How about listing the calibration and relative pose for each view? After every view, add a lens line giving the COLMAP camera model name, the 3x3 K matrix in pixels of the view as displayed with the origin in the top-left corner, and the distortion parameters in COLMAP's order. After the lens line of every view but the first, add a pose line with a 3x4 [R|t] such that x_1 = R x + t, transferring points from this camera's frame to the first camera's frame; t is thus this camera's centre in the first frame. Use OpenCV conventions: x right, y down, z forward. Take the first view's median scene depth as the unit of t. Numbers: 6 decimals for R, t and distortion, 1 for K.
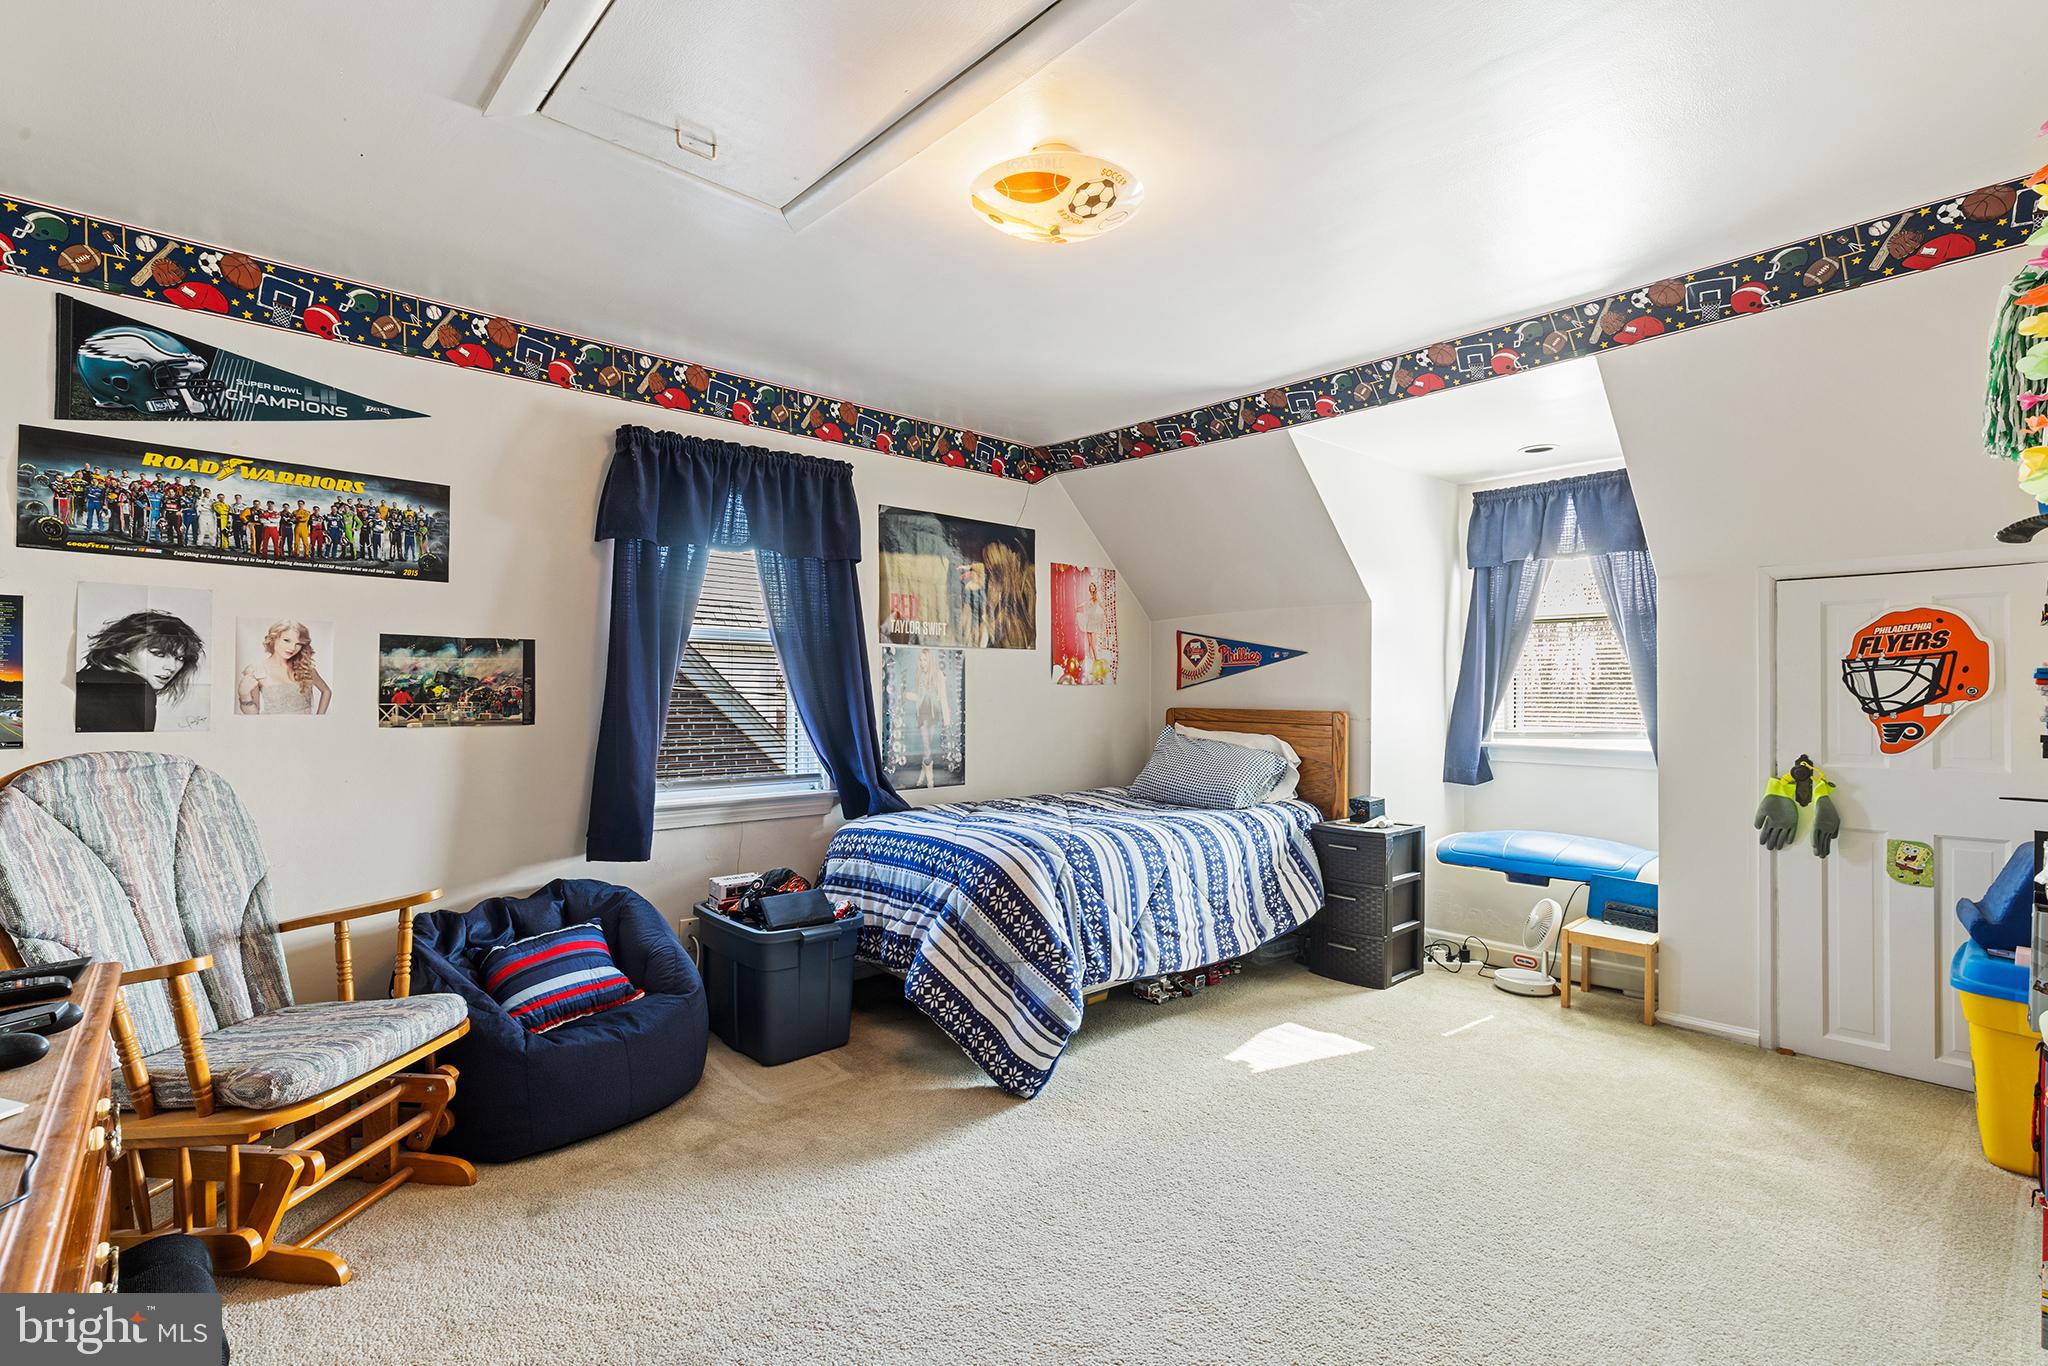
lens RADIAL K [[941.4, 0, 1018.0], [0, 941.4, 693.3], [0, 0, 1]] dist [0.001176, 0.000257]
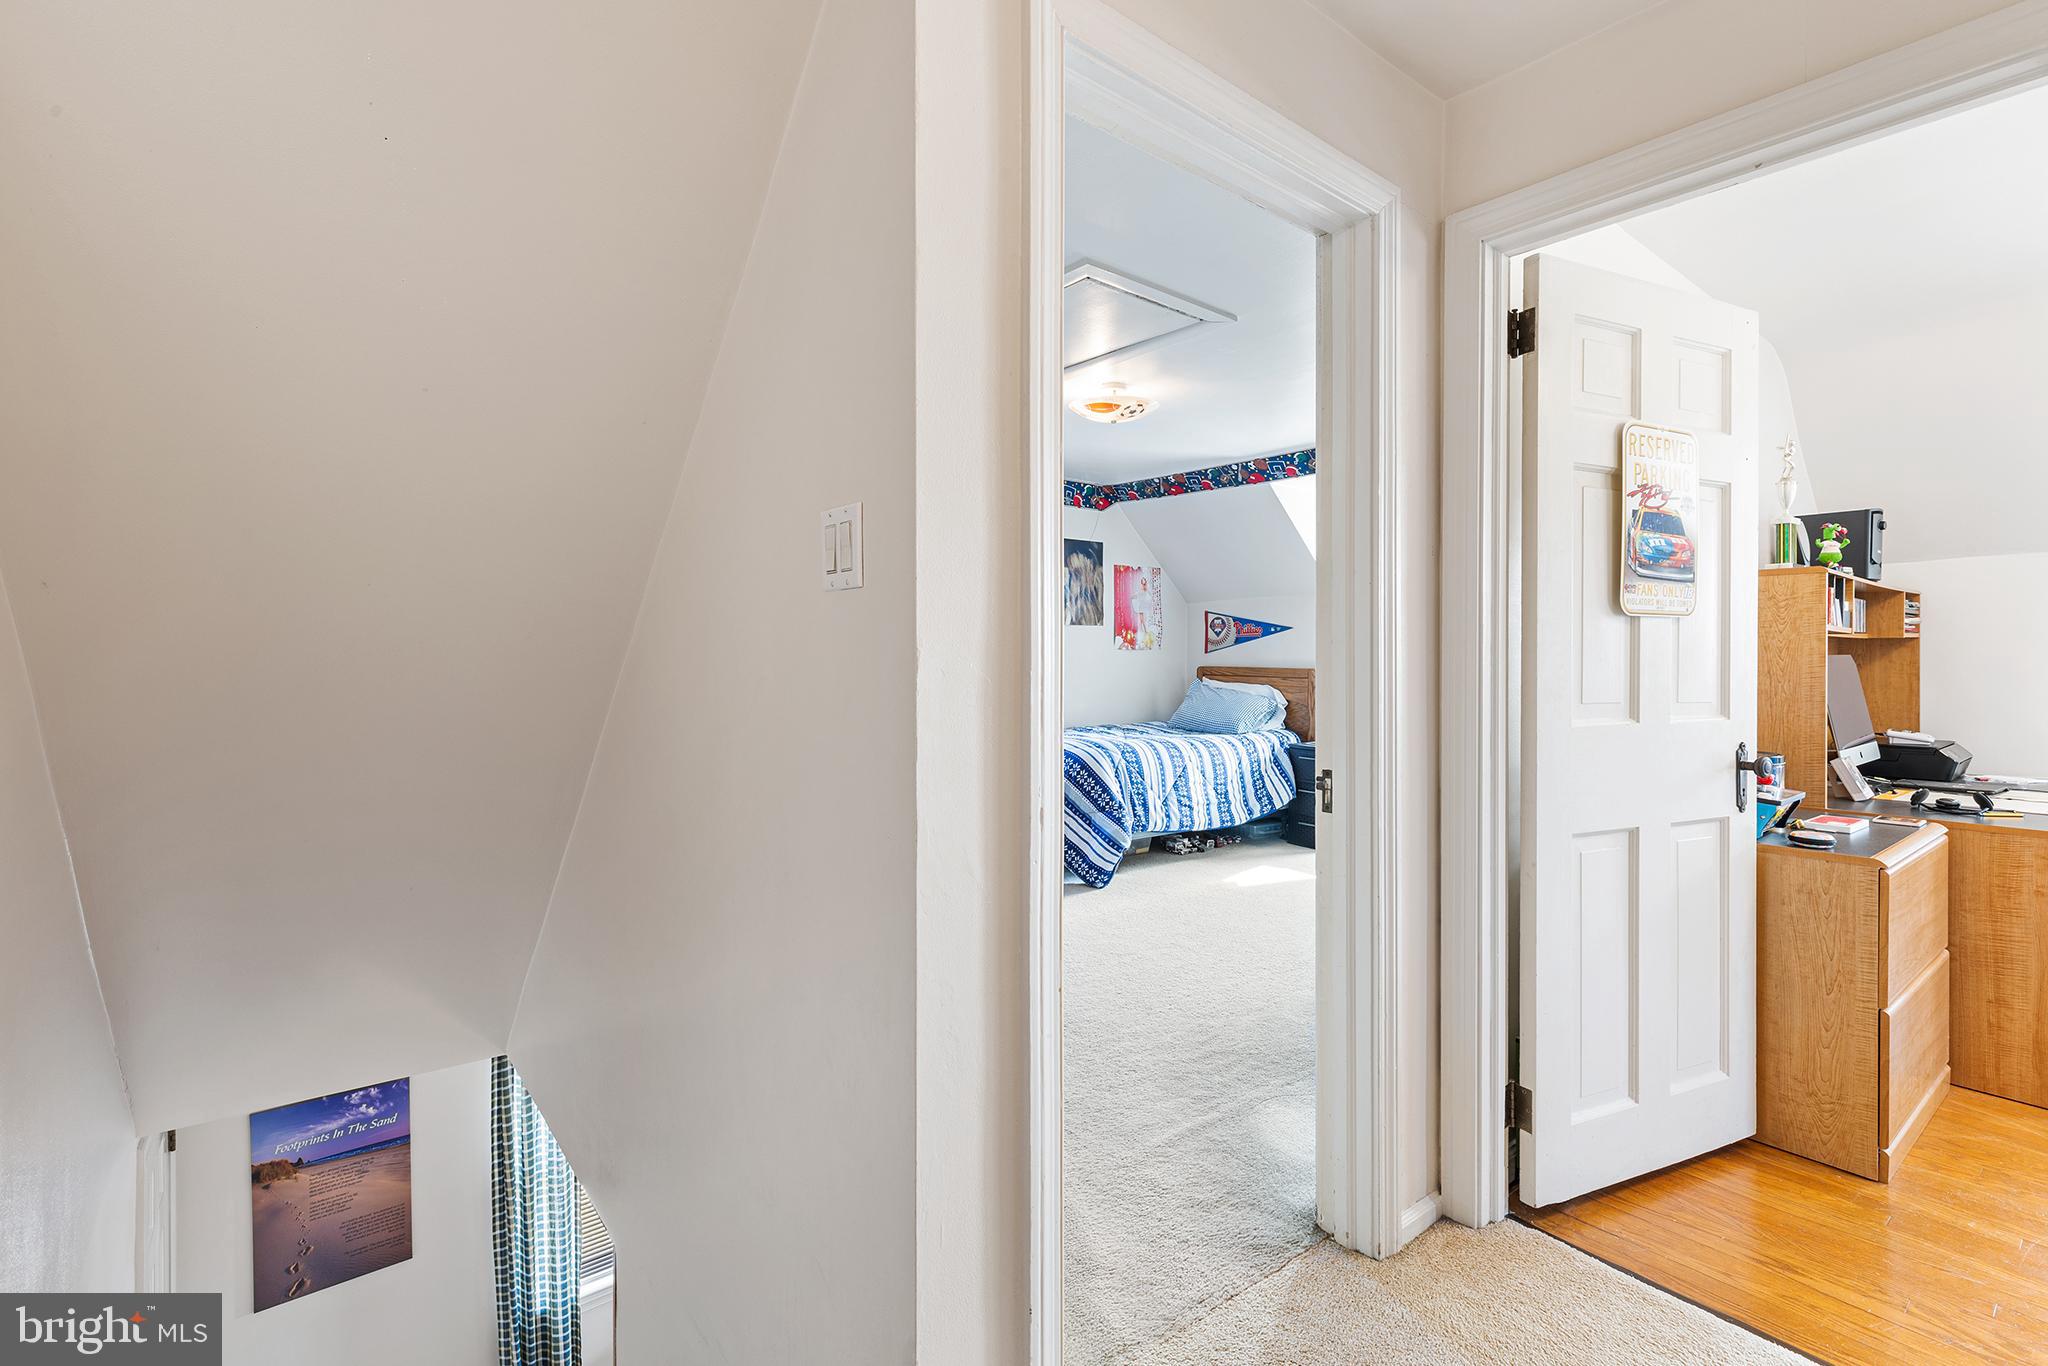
lens RADIAL K [[941.9, 0, 1027.0], [0, 941.9, 659.6], [0, 0, 1]] dist [0.002371, 0.000573]
pose [[0.998105, 0.000228, -0.061525, -0.011392], [0.000269, 0.999967, 0.008063, -0.007555], [0.061525, -0.008064, 0.998073, -0.552652]]
